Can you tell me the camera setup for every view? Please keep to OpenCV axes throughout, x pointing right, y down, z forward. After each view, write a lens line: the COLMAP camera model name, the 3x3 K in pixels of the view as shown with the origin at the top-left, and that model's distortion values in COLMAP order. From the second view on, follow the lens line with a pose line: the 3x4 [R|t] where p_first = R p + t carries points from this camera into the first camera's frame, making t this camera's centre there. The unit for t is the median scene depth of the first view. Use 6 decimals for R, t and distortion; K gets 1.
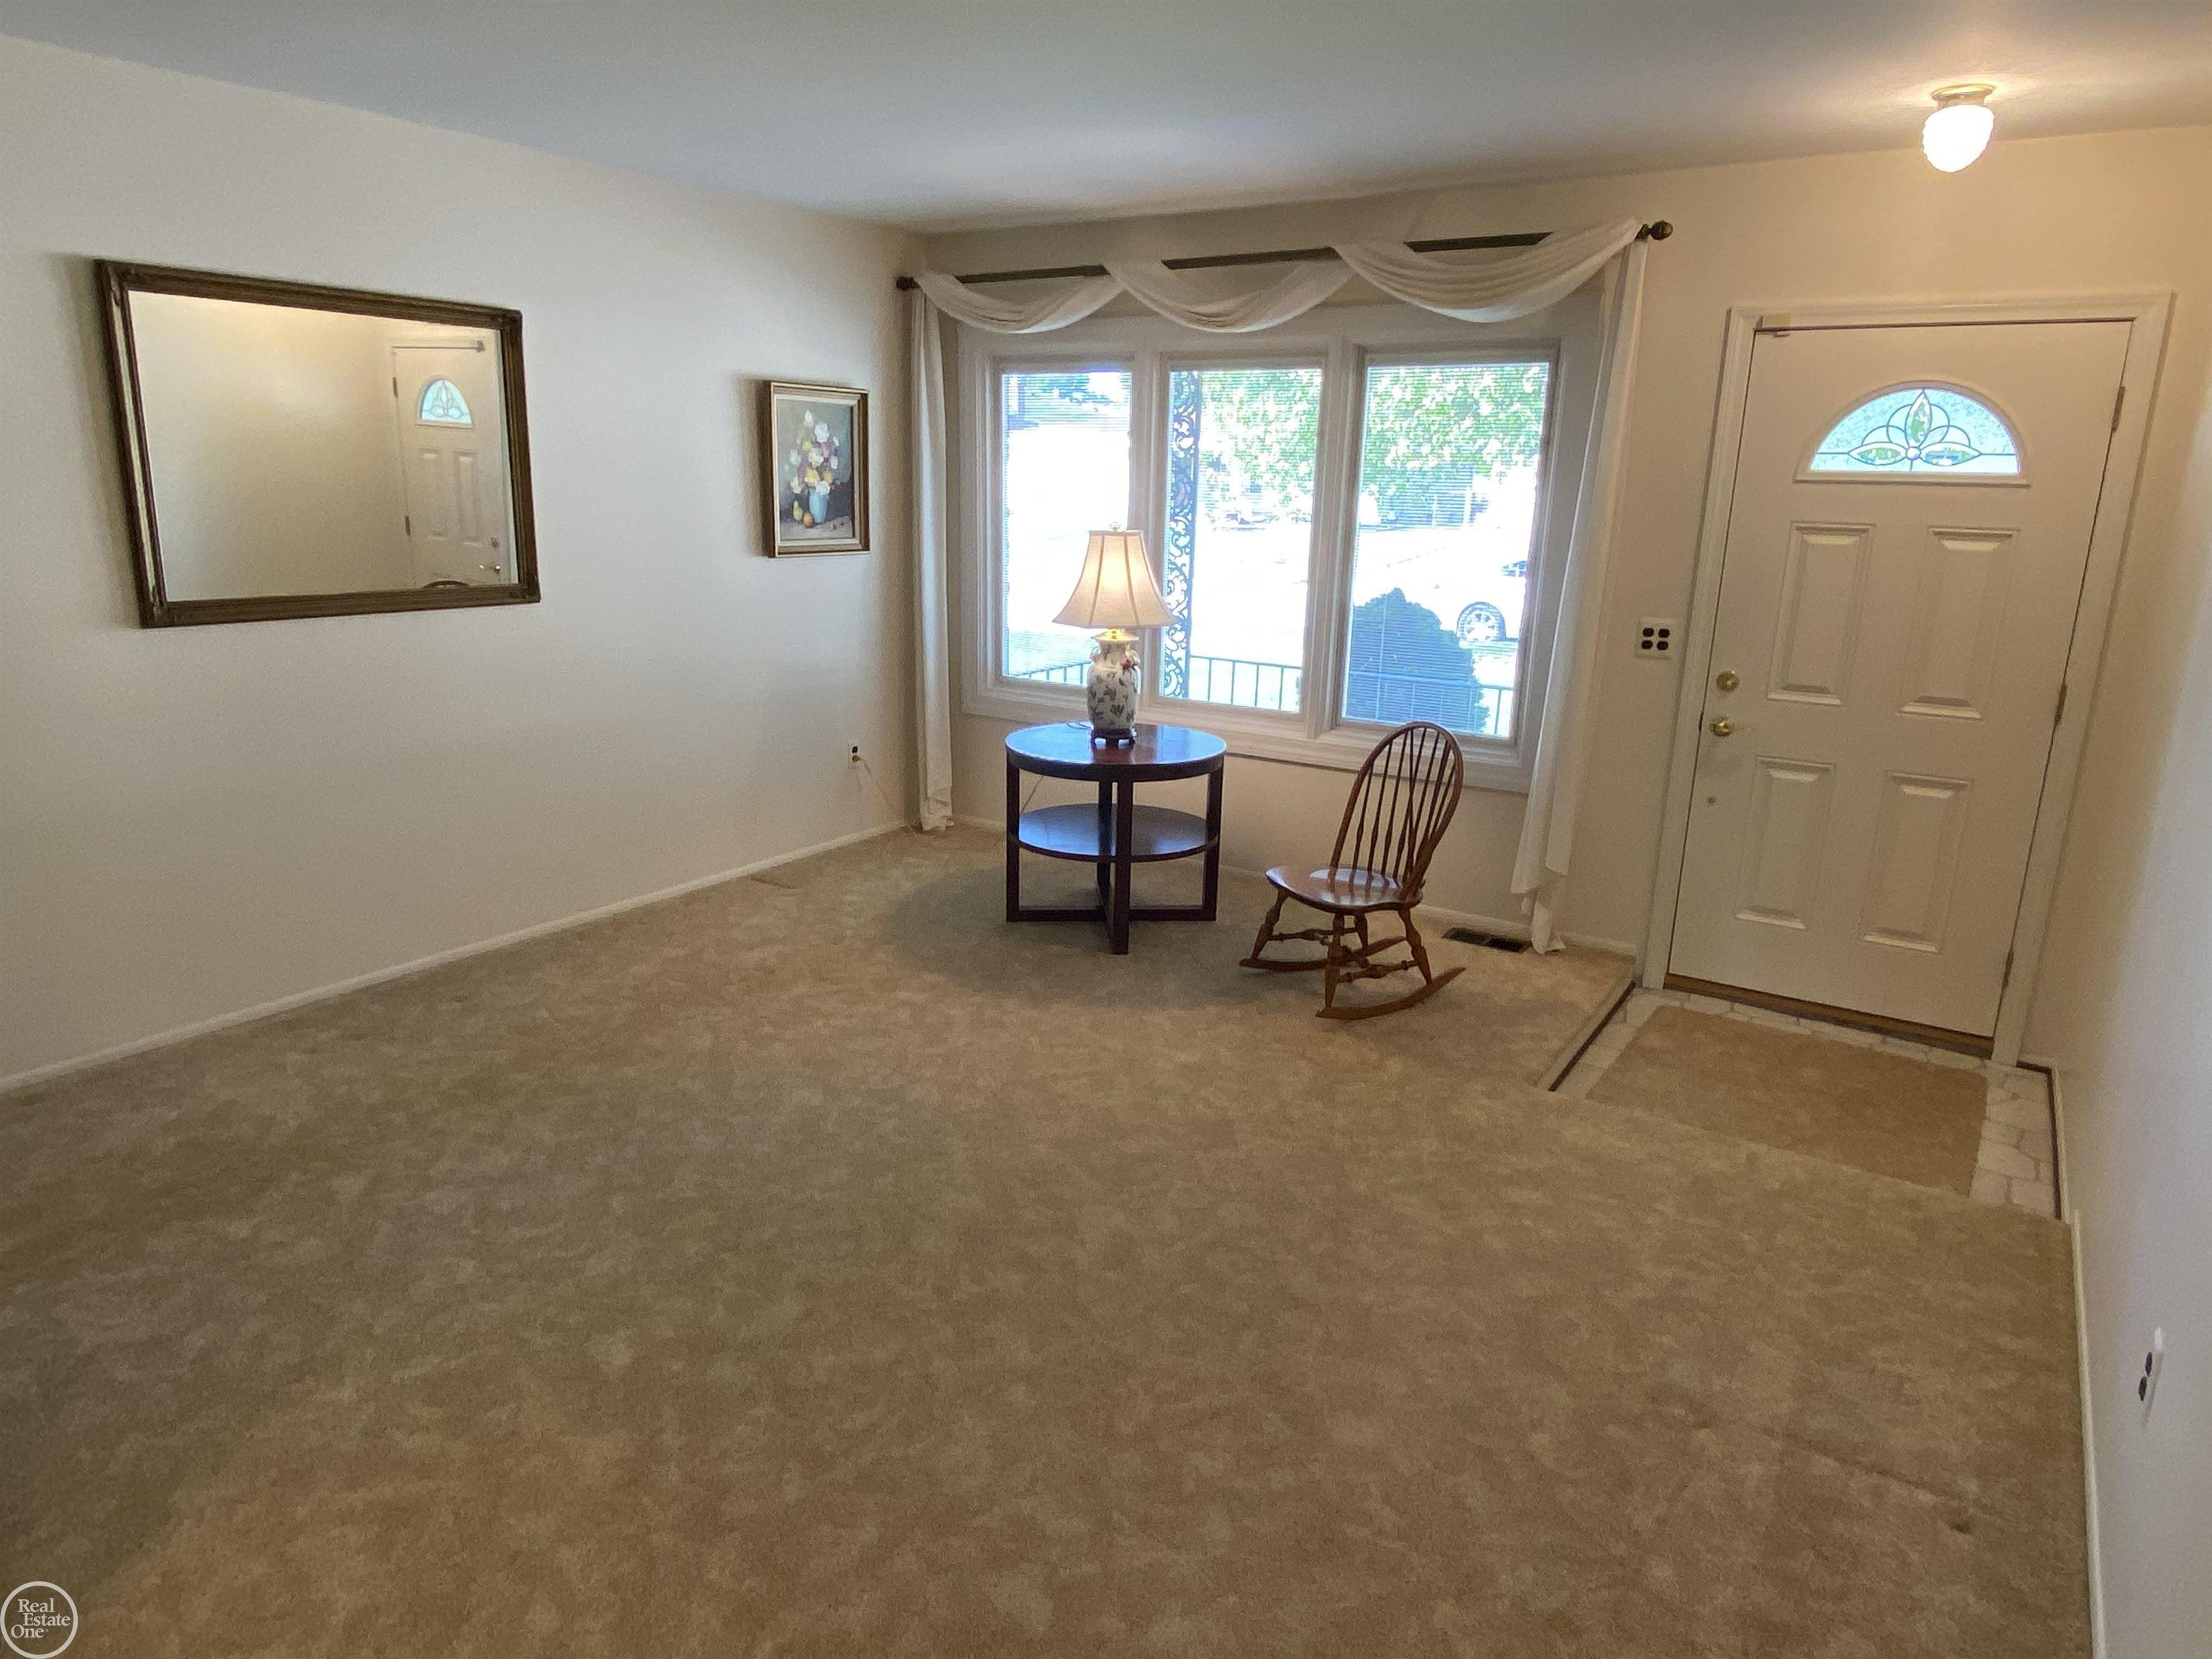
lens RADIAL K [[1359.1, 0, 1099.3], [0, 1359.1, 839.5], [0, 0, 1]] dist [0.111084, -0.137601]
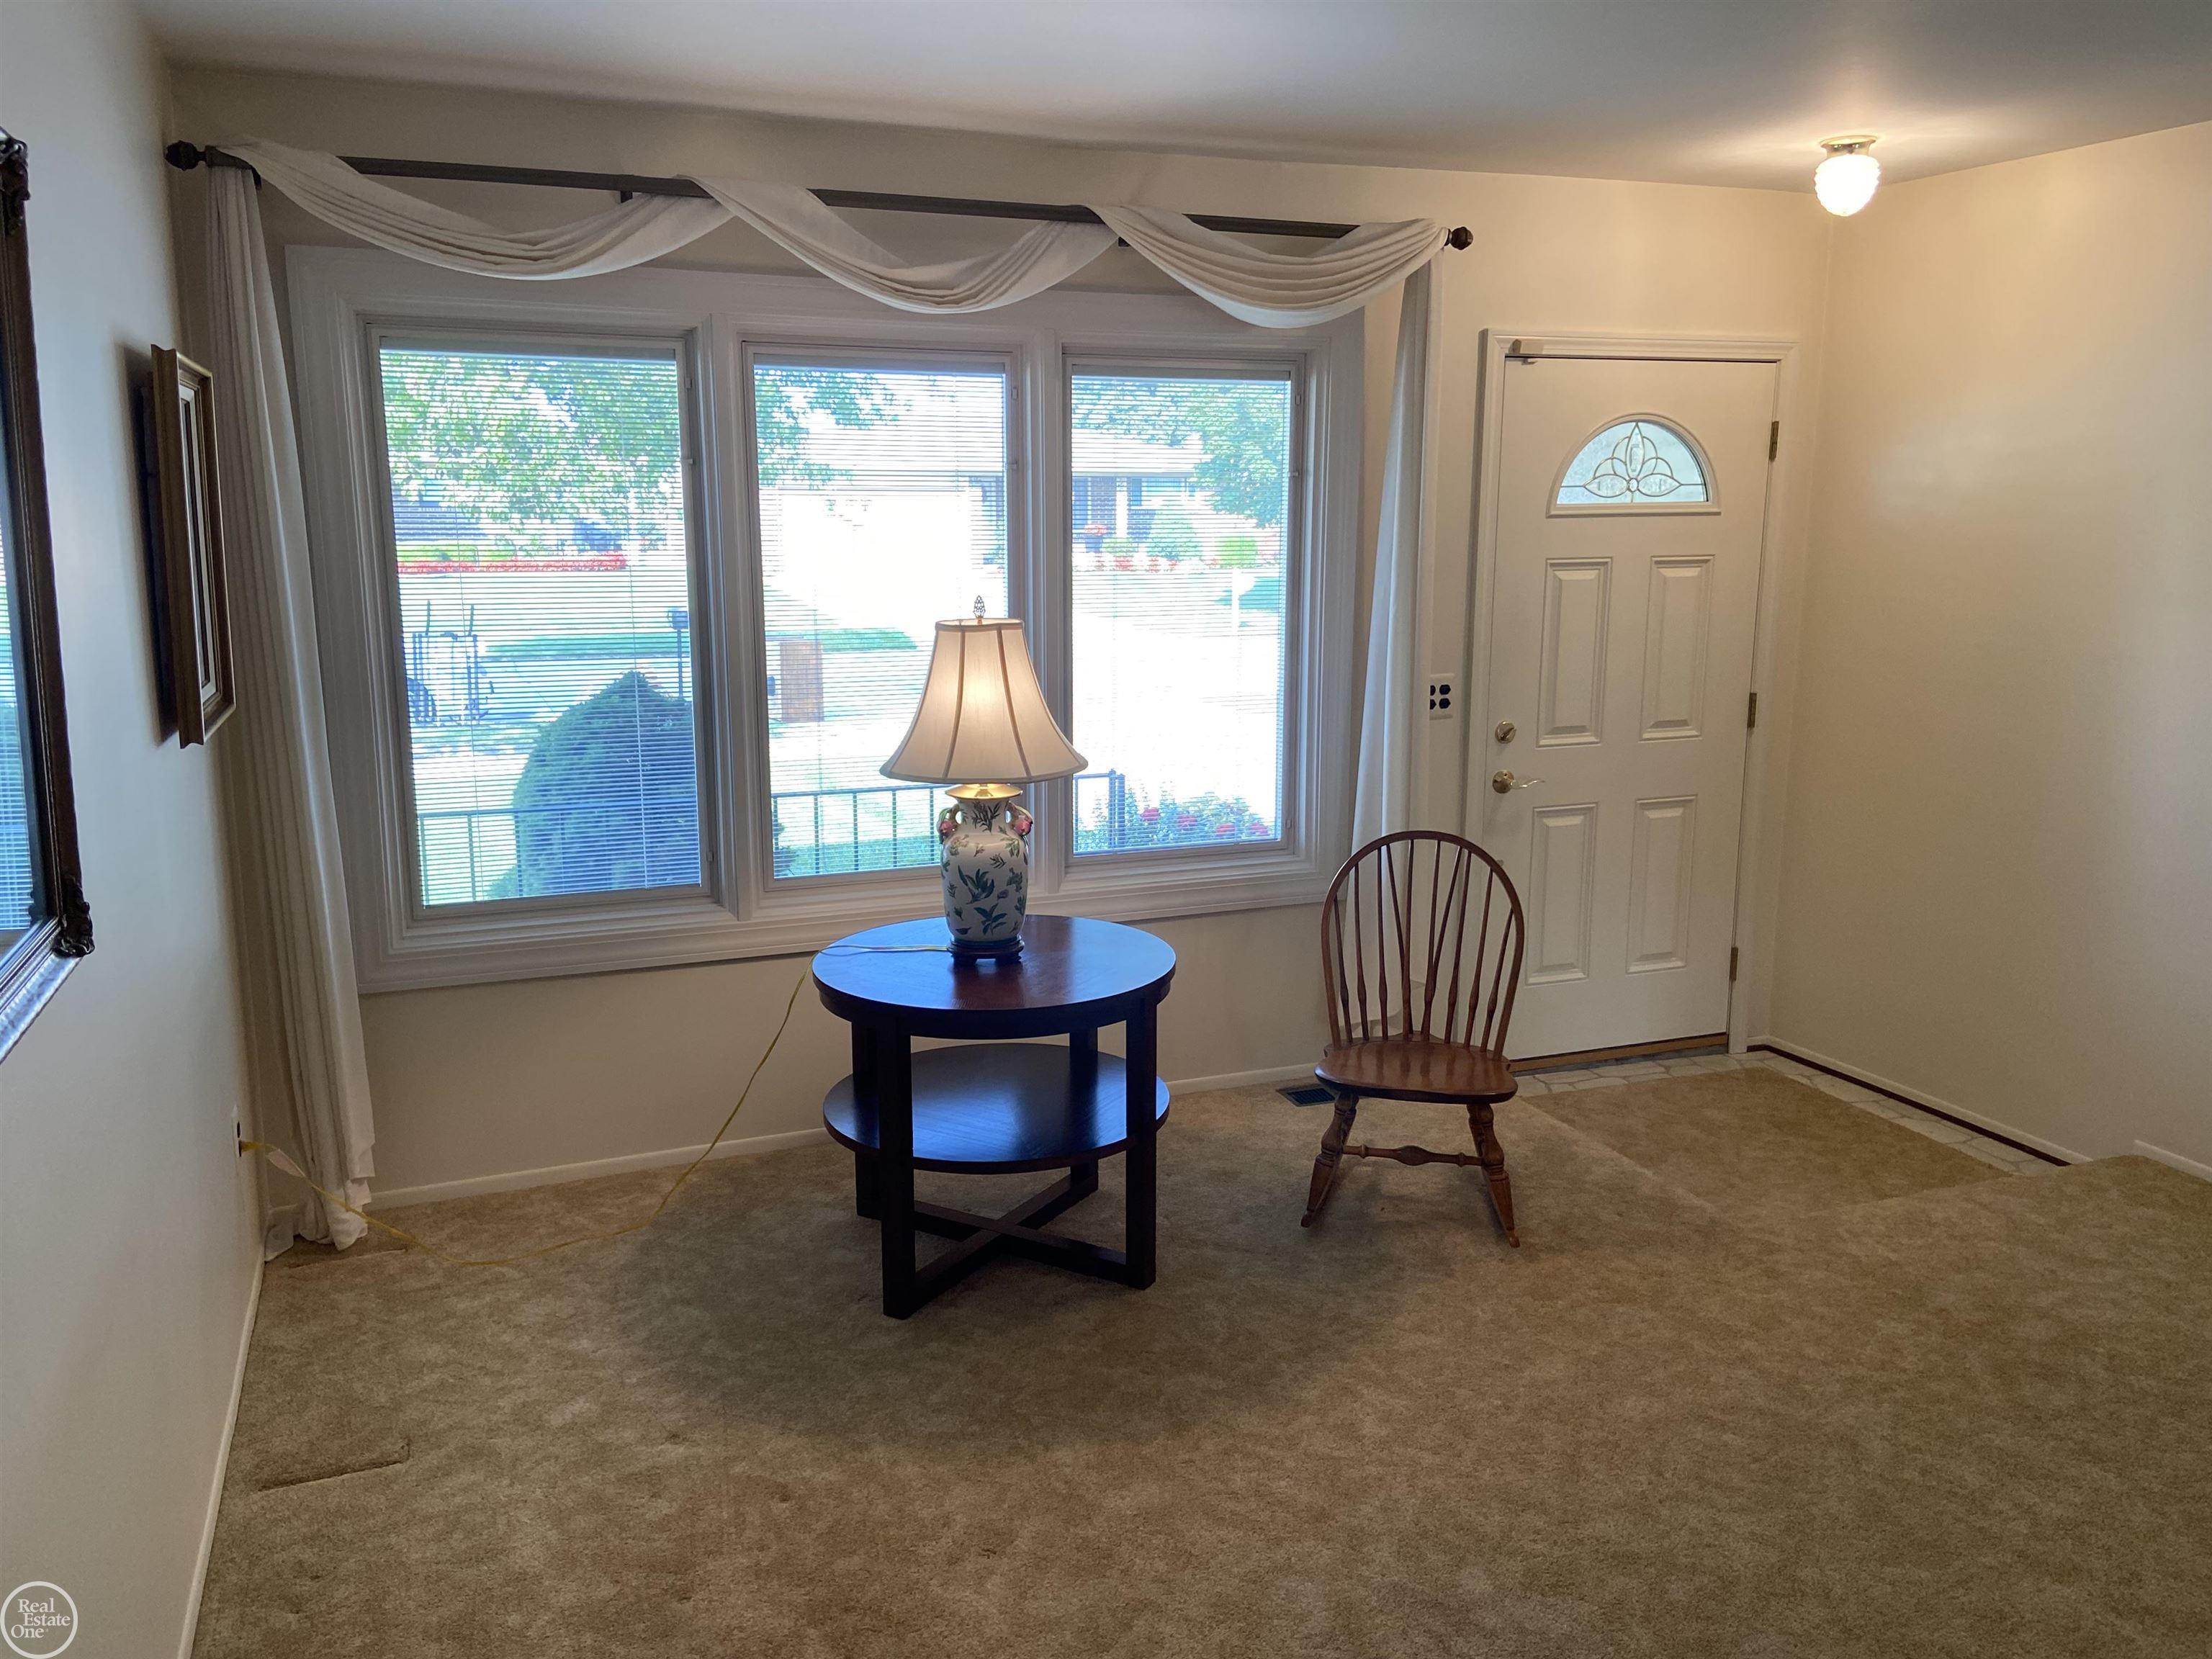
lens RADIAL K [[1712.9, 0, 1106.0], [0, 1712.9, 829.5], [0, 0, 1]] dist [0.058117, -0.005362]
pose [[0.579000, -0.175625, 0.796187, -0.599689], [0.226907, 0.972656, 0.049541, -0.165736], [-0.783117, 0.151976, 0.603018, 0.524579]]
